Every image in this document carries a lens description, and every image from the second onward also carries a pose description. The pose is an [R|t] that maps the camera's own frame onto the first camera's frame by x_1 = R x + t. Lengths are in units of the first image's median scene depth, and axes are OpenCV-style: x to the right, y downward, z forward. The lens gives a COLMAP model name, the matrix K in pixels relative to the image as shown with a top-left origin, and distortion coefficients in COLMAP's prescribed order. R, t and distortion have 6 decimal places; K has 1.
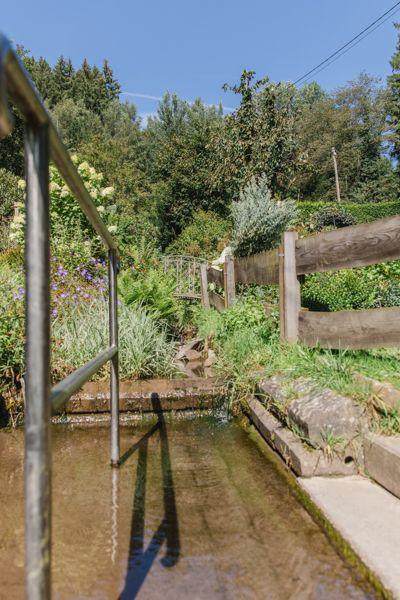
lens RADIAL K [[459.1, 0, 184.1], [0, 459.1, 311.8], [0, 0, 1]] dist [0.007554, 0.005715]
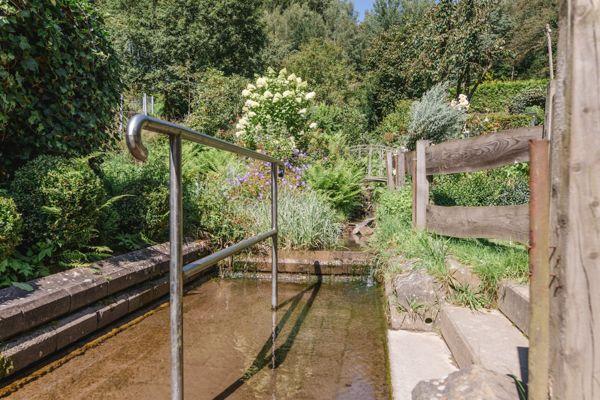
lens RADIAL K [[407.5, 0, 285.6], [0, 407.5, 212.7], [0, 0, 1]] dist [-0.002449, -0.000189]
pose [[0.956389, 0.027903, -0.290760, 0.126523], [-0.005404, 0.996947, 0.077897, -0.038931], [0.292046, -0.072929, 0.953620, -0.110031]]
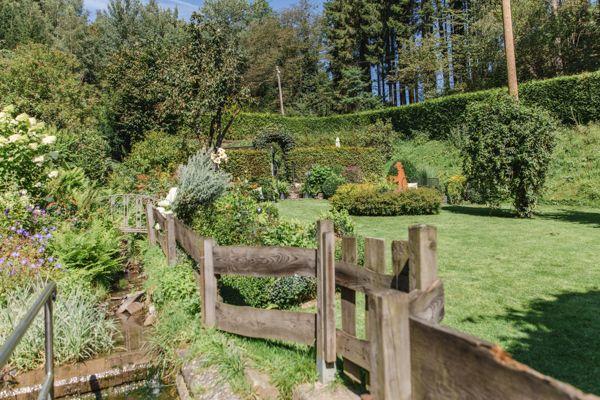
lens RADIAL K [[444.9, 0, 318.6], [0, 444.9, 177.8], [0, 0, 1]] dist [0.004333, 0.000663]
pose [[0.930611, -0.005007, 0.365976, 0.038551], [0.006072, 0.999980, -0.001760, -0.213421], [-0.365960, 0.003860, 0.930622, -0.171030]]
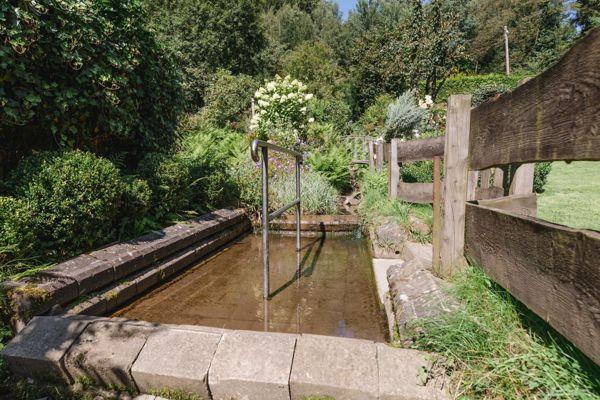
lens RADIAL K [[377.0, 0, 274.0], [0, 377.0, 213.5], [0, 0, 1]] dist [-0.002026, -0.001162]
pose [[0.958420, 0.035350, -0.283164, 0.126864], [0.004554, 0.990277, 0.139038, -0.055110], [0.285326, -0.134547, 0.948940, -0.389372]]
